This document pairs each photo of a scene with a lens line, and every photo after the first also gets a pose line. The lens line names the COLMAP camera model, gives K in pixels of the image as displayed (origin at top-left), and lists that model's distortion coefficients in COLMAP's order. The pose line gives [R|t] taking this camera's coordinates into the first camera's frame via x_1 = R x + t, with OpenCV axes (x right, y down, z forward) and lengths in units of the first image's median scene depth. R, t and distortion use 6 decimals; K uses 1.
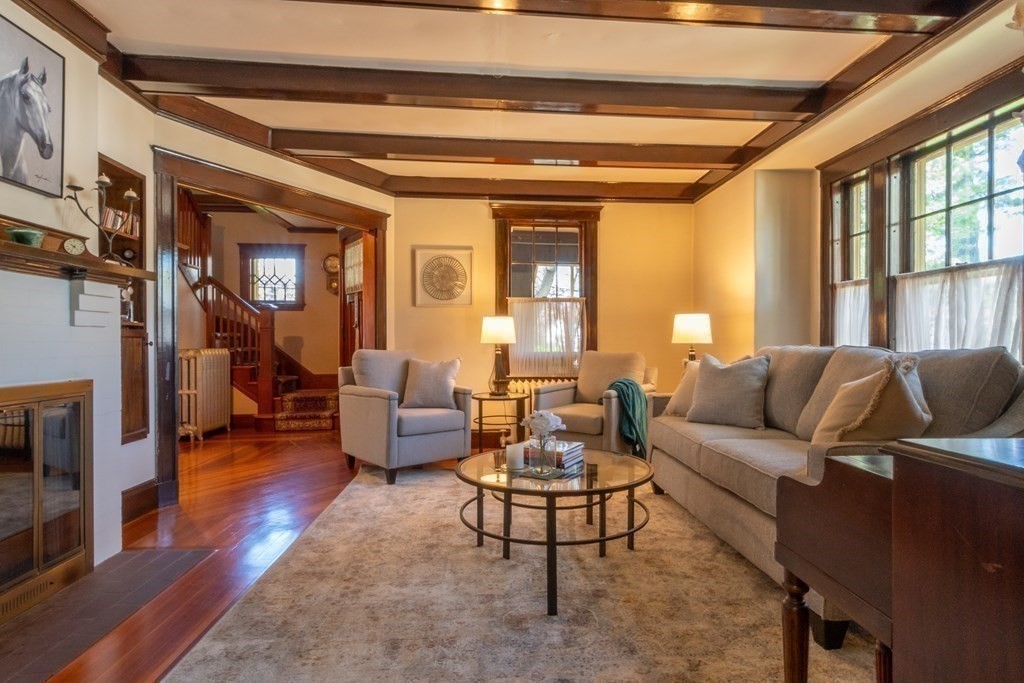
lens RADIAL K [[529.6, 0, 517.3], [0, 529.6, 344.5], [0, 0, 1]] dist [-0.007851, -0.002466]
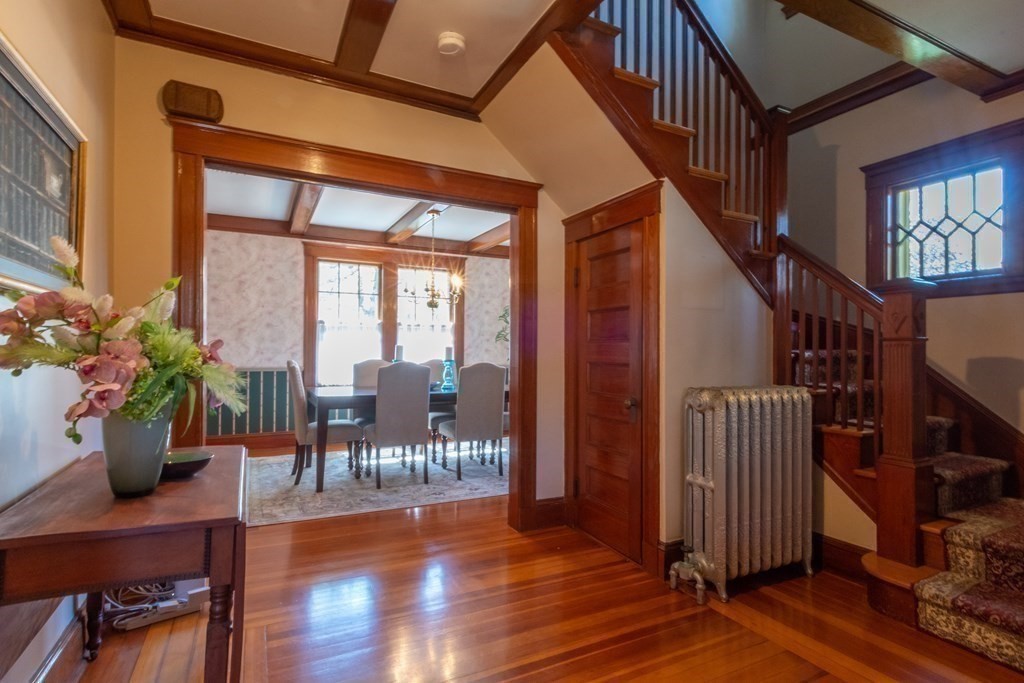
lens RADIAL K [[529.6, 0, 518.8], [0, 529.6, 347.0], [0, 0, 1]] dist [-0.007851, -0.002466]
pose [[0.376452, -0.010568, -0.926376, -0.217505], [-0.002347, 0.999921, -0.012361, -0.018919], [0.926433, 0.006828, 0.376398, 0.583435]]
